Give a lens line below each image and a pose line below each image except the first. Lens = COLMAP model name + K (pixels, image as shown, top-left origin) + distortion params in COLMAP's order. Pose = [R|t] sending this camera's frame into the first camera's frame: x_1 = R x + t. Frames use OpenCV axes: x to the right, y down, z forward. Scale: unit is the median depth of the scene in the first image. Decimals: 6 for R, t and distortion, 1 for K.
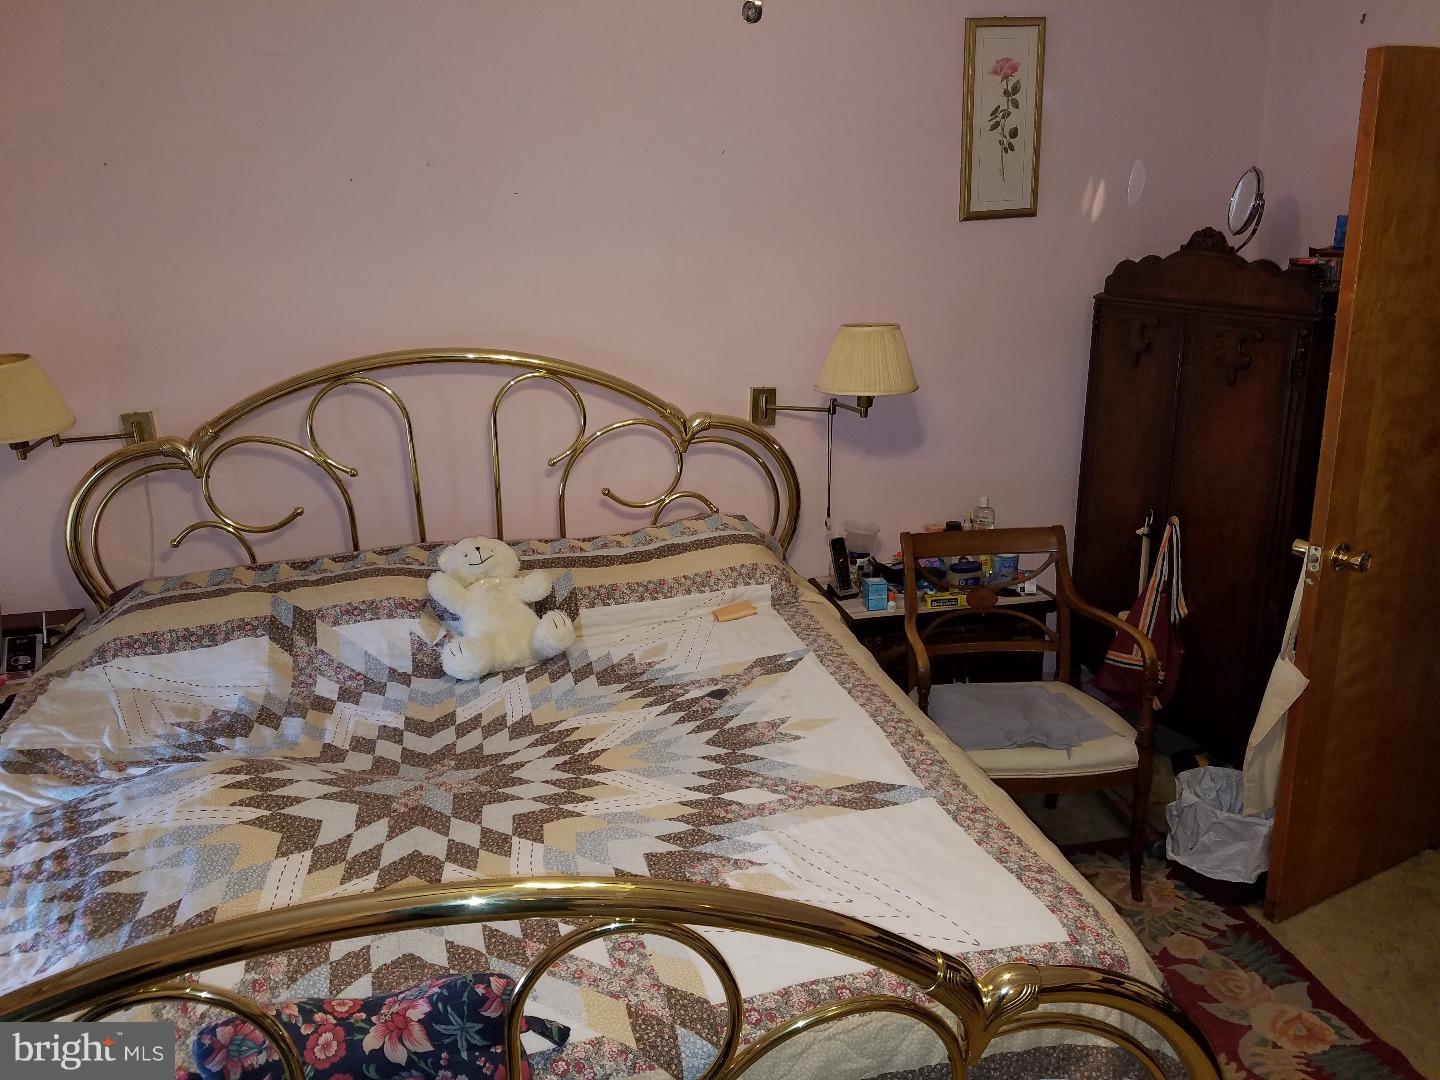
lens RADIAL K [[1157.7, 0, 709.8], [0, 1157.7, 564.3], [0, 0, 1]] dist [0.250675, -0.430601]
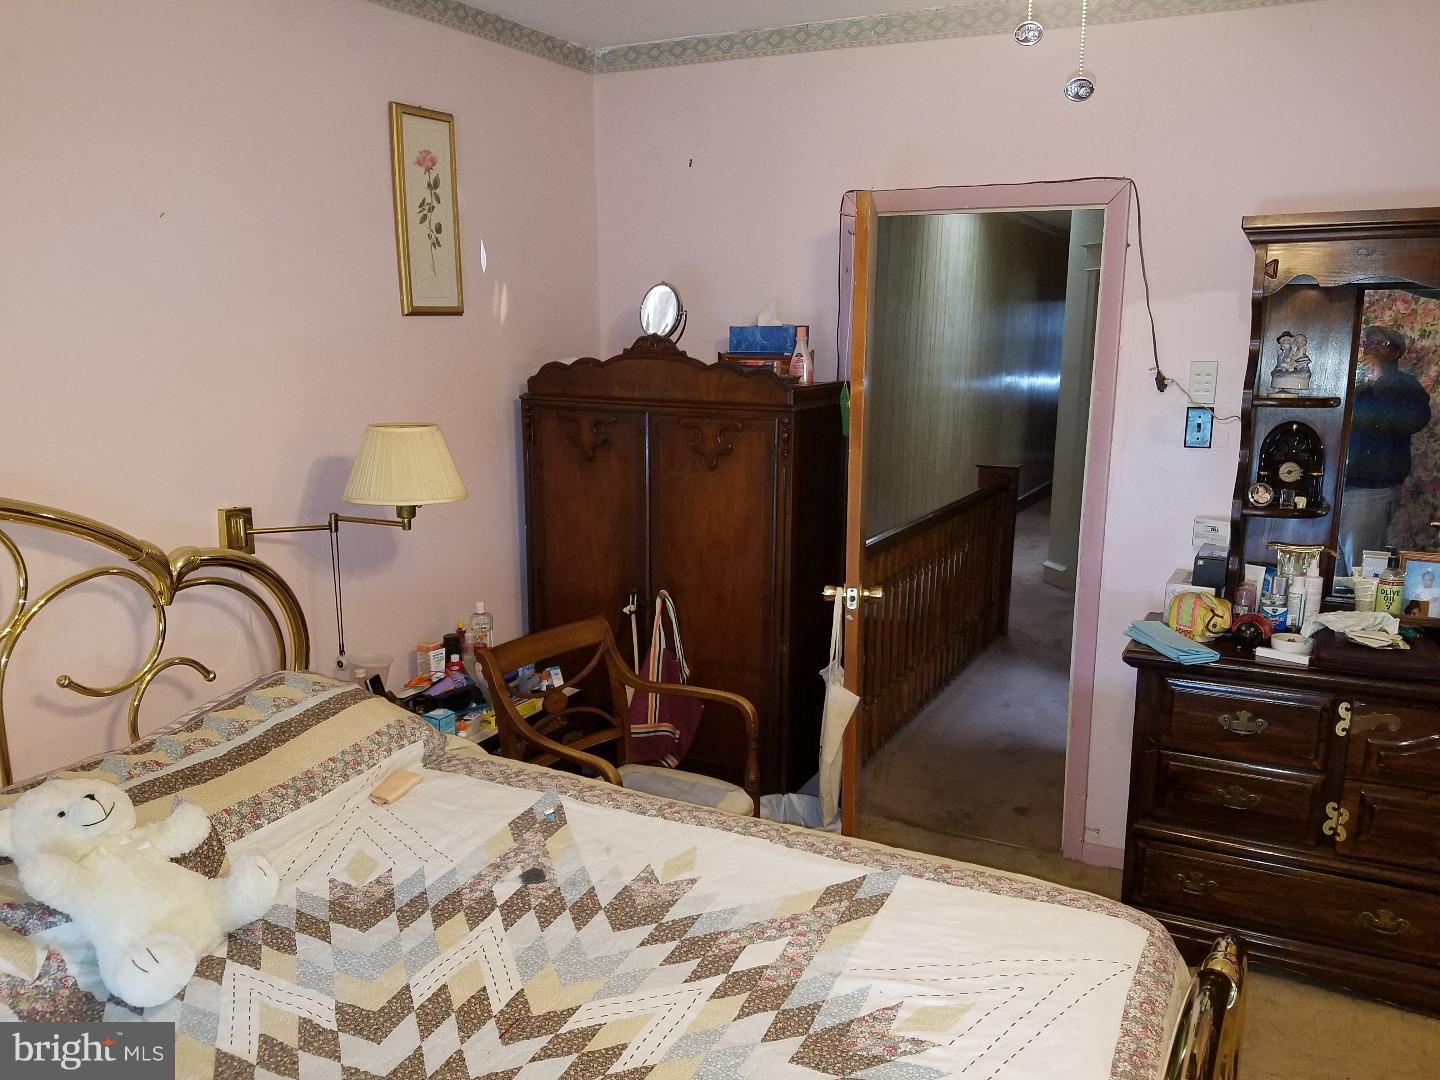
lens RADIAL K [[1157.7, 0, 709.8], [0, 1157.7, 564.3], [0, 0, 1]] dist [0.250675, -0.430601]
pose [[0.602225, -0.129942, 0.787680, -0.461567], [0.198580, 0.980035, 0.009848, -0.071571], [-0.773234, 0.150487, 0.616006, 0.326620]]
